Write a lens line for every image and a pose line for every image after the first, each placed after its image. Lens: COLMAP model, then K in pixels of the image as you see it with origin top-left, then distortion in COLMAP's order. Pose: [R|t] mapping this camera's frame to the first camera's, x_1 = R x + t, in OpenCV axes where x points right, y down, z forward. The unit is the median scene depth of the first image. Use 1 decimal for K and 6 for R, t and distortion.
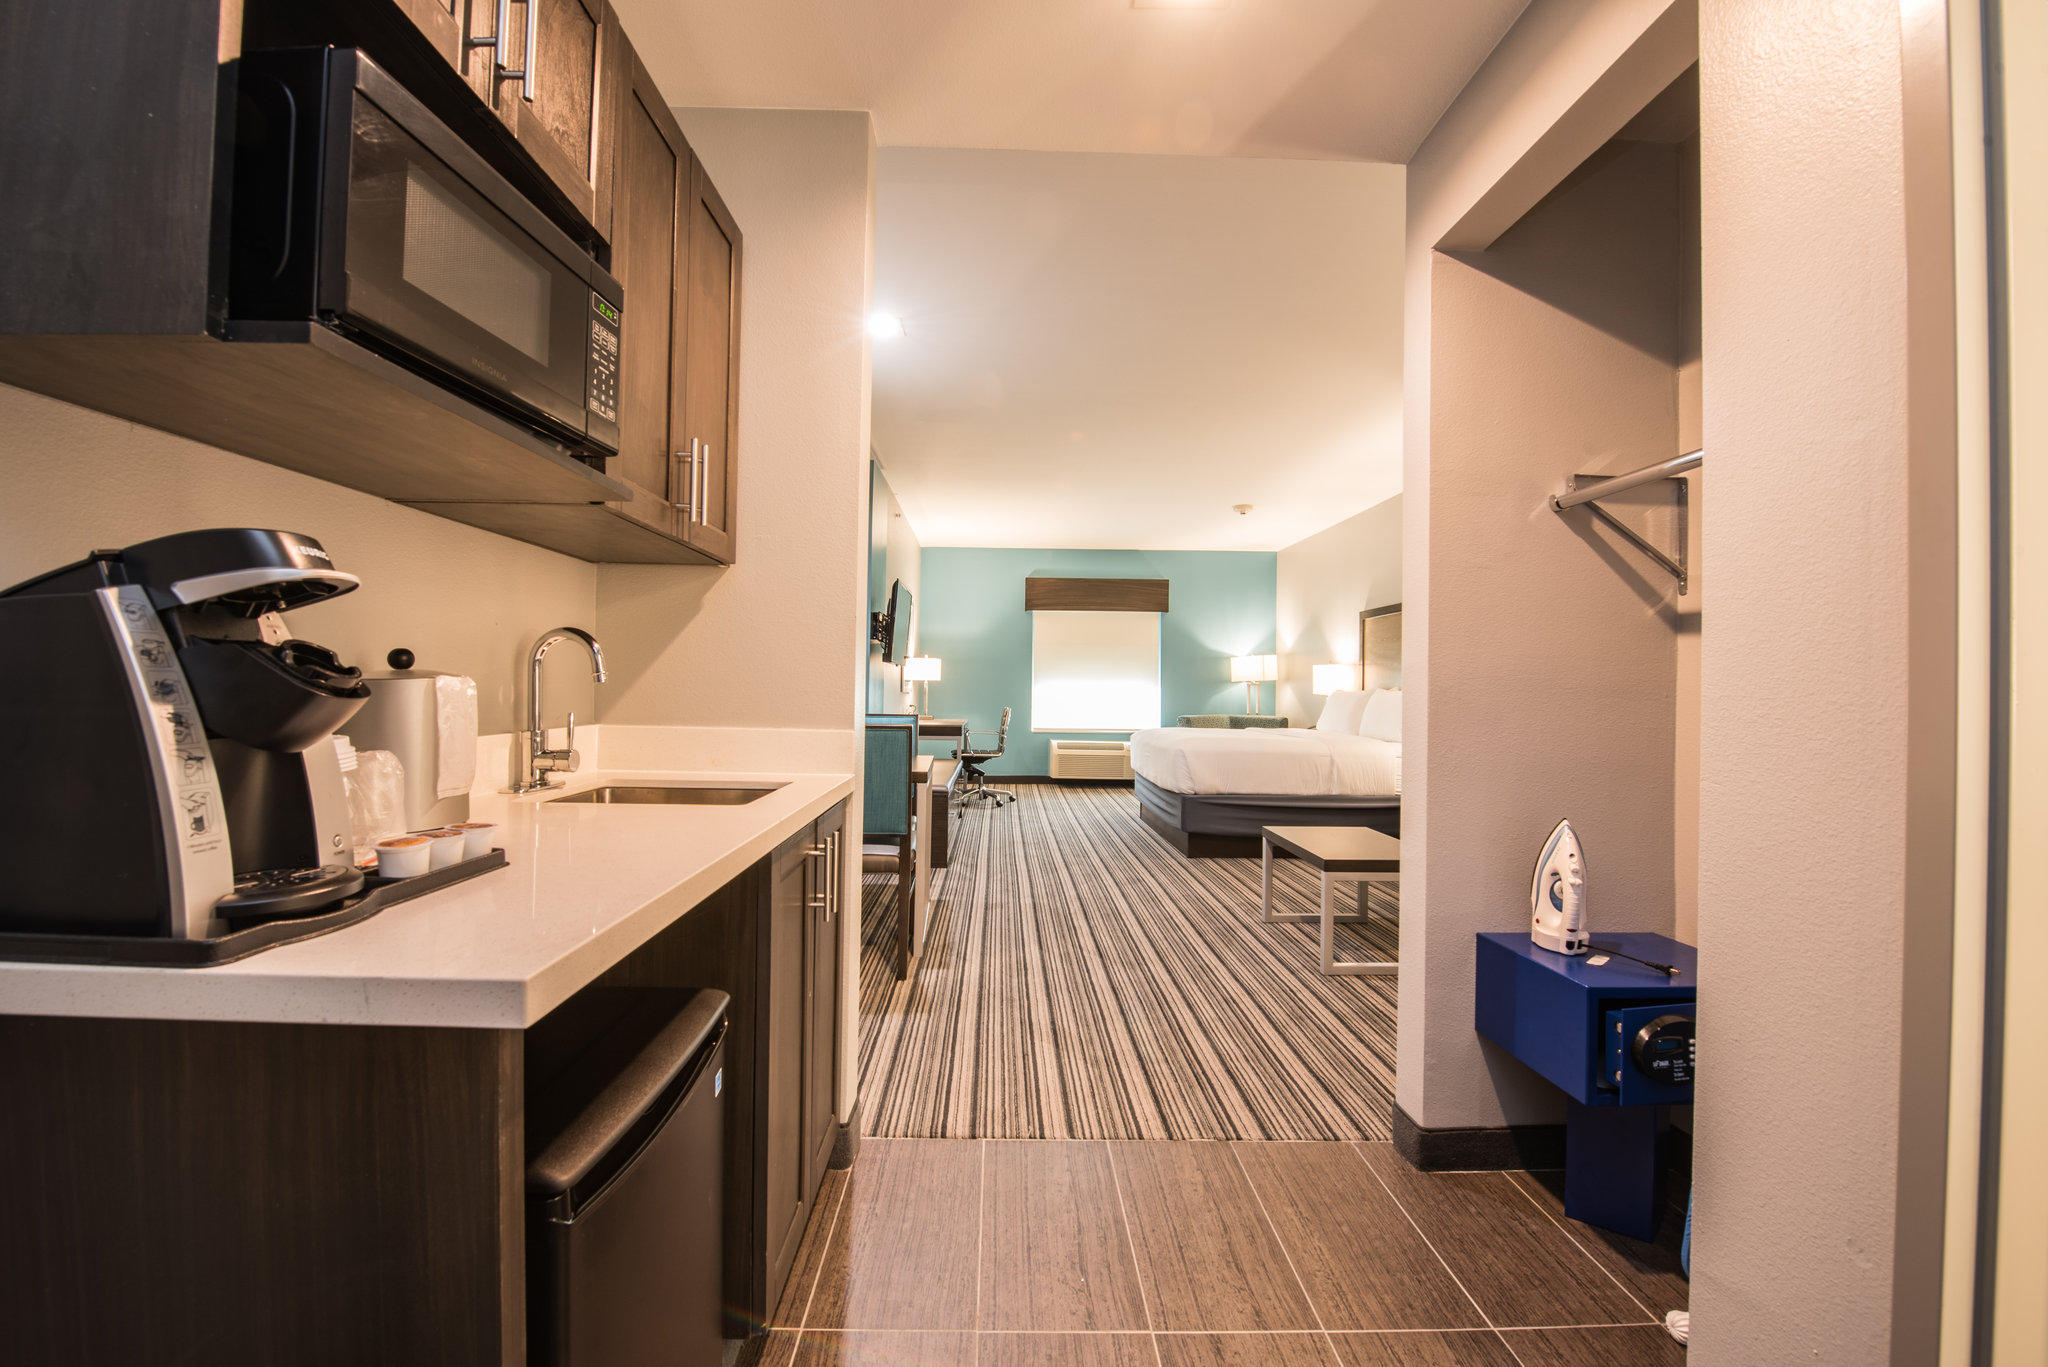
lens RADIAL K [[798.9, 0, 1014.4], [0, 798.9, 687.0], [0, 0, 1]] dist [-0.025623, 0.000011]
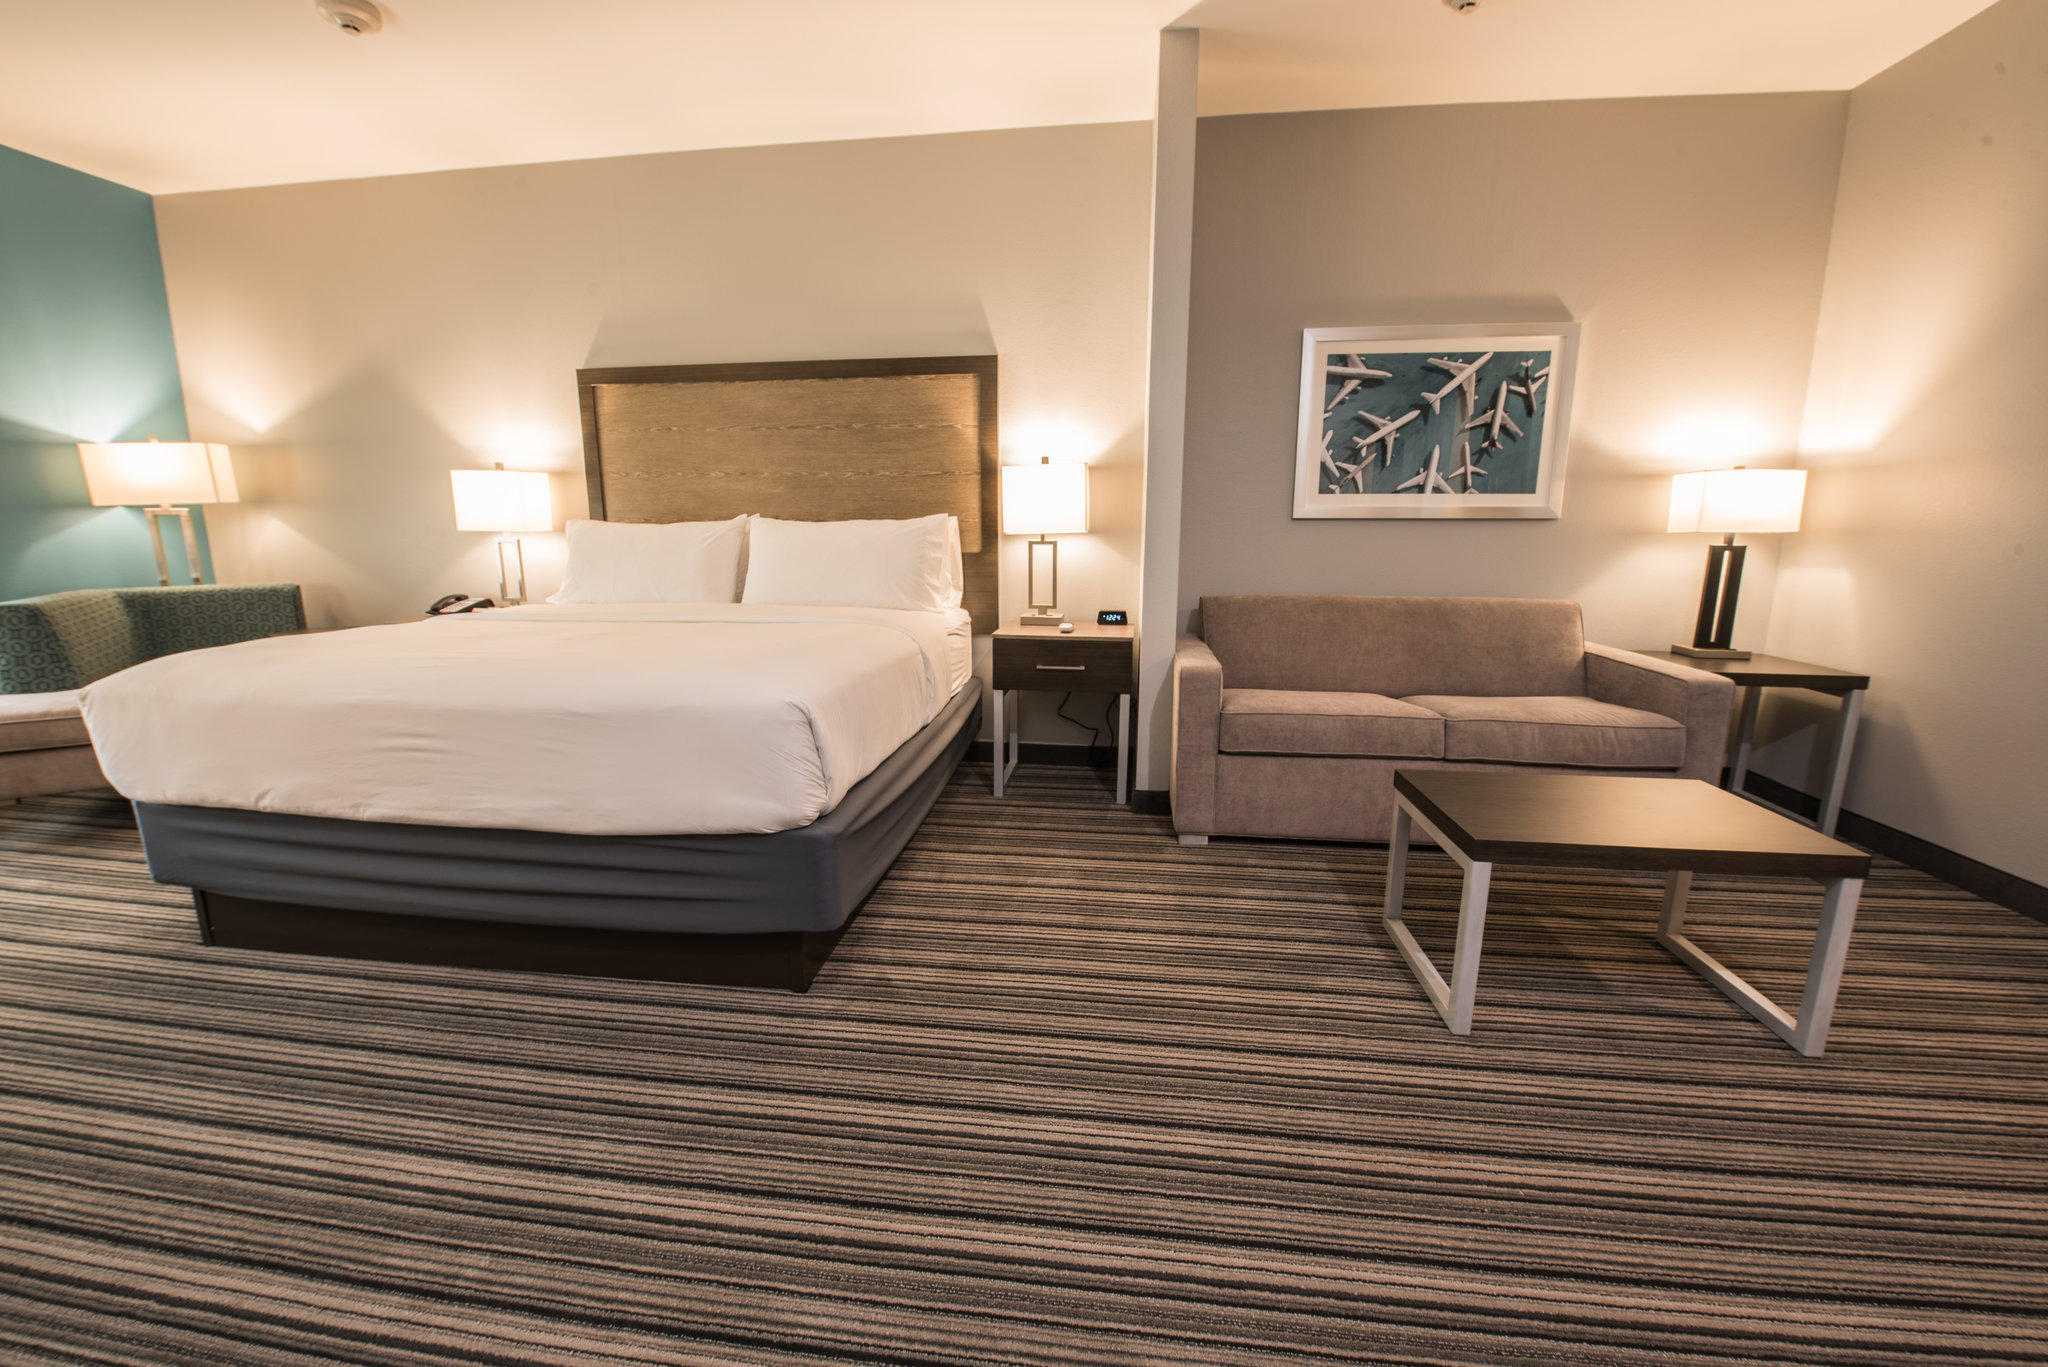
lens RADIAL K [[798.9, 0, 1014.4], [0, 798.9, 687.0], [0, 0, 1]] dist [-0.025623, 0.000011]
pose [[0.136657, -0.197200, 0.970792, -0.056947], [-0.000983, 0.979958, 0.199201, 0.005947], [-0.990618, -0.028176, 0.133724, 0.485470]]
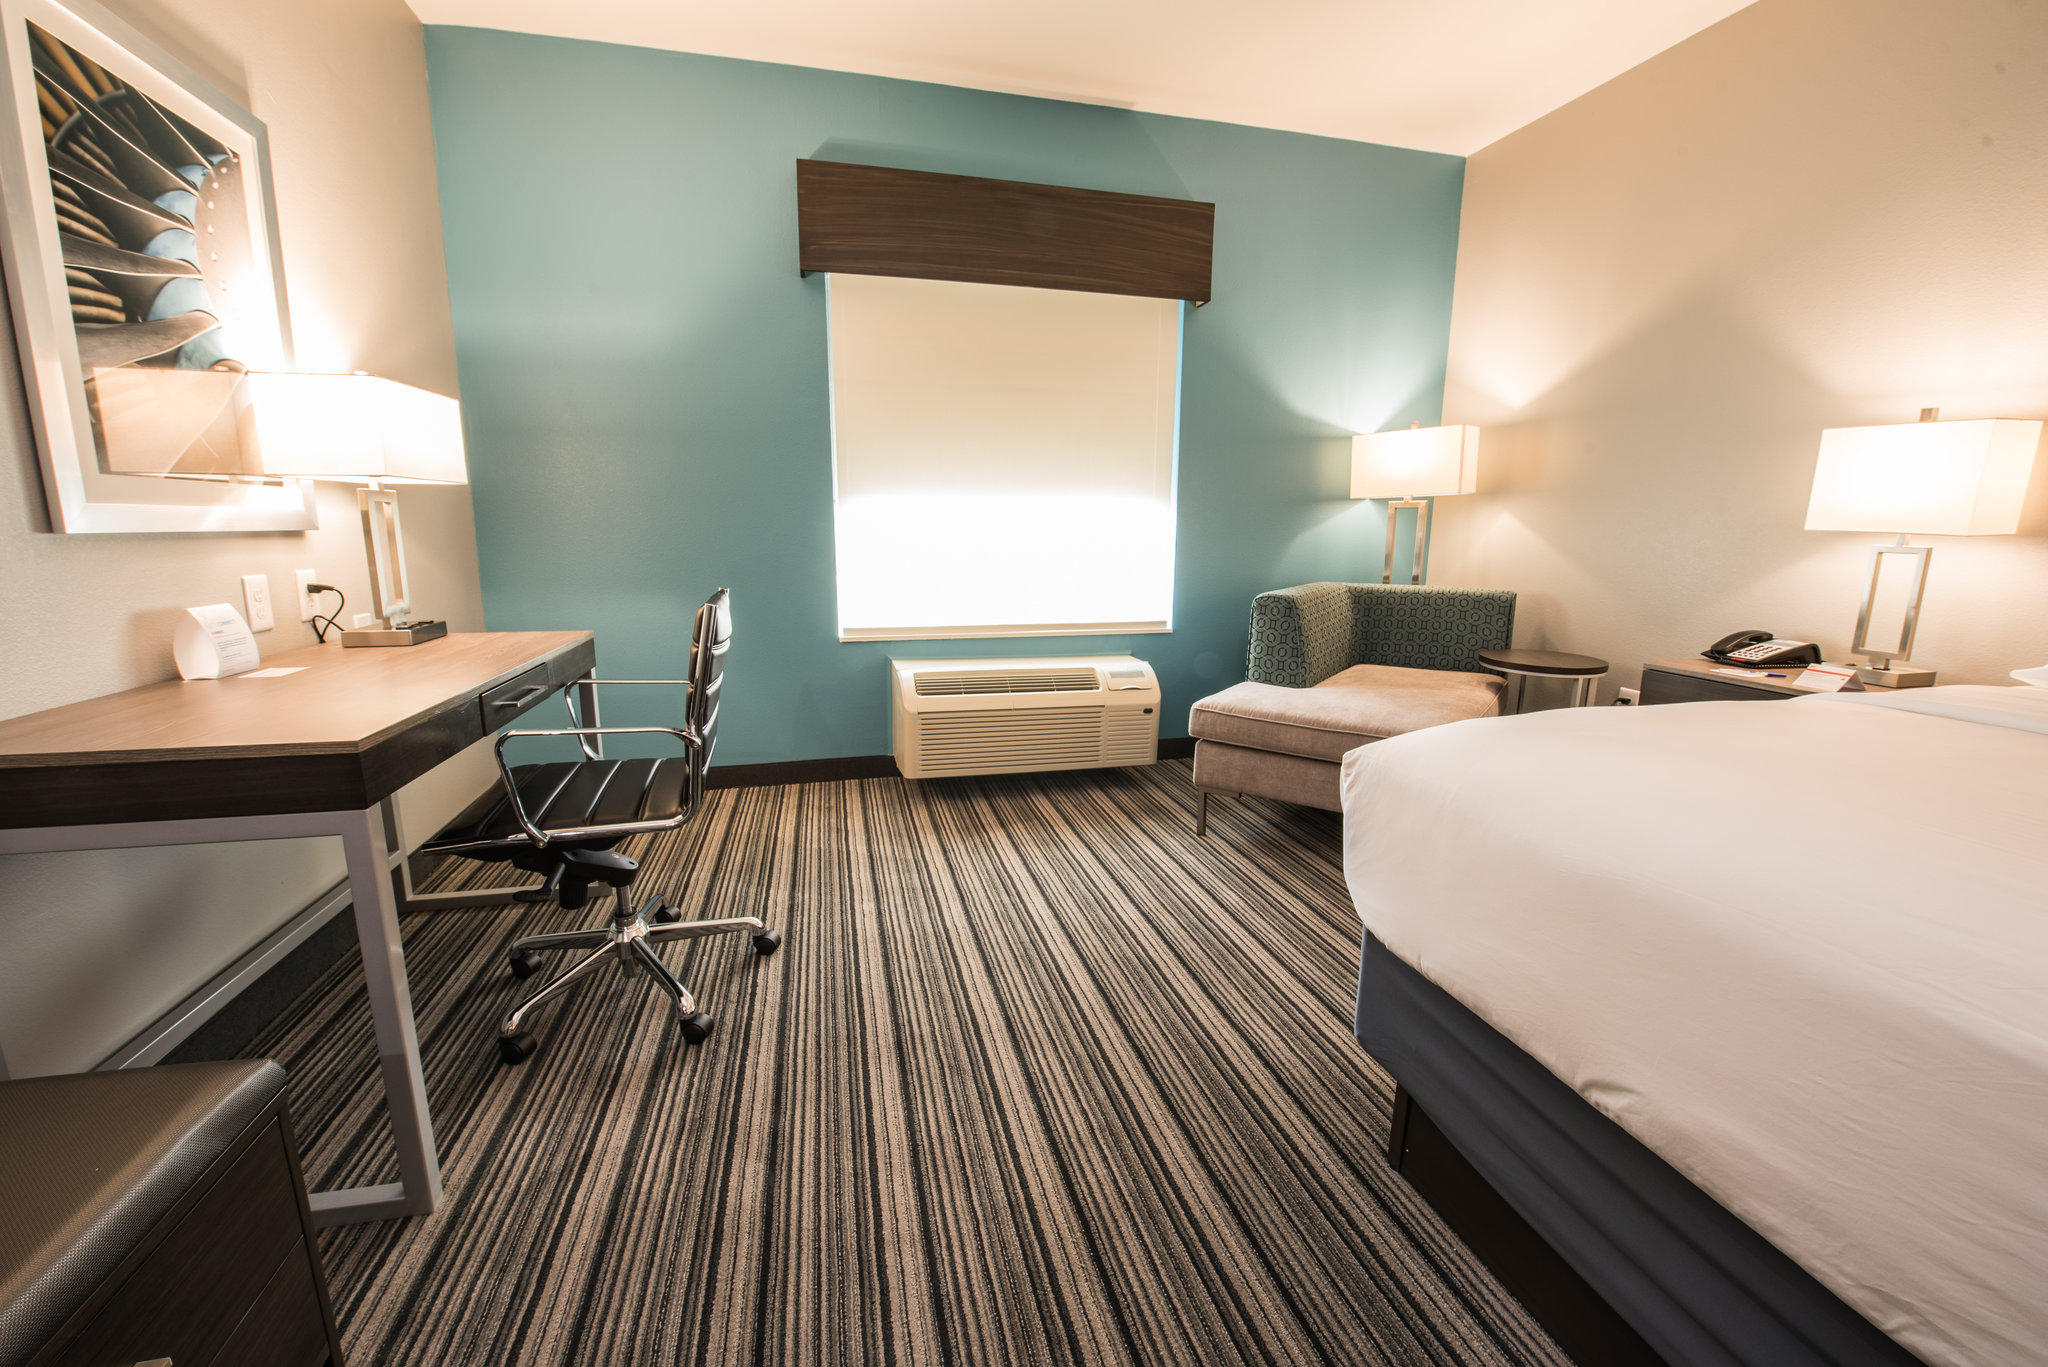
lens RADIAL K [[798.9, 0, 1014.4], [0, 798.9, 687.0], [0, 0, 1]] dist [-0.025623, 0.000011]
pose [[0.974207, -0.046759, 0.220760, 0.018898], [0.002533, 0.980501, 0.196498, 0.007907], [-0.225644, -0.190871, 0.955329, 0.641128]]
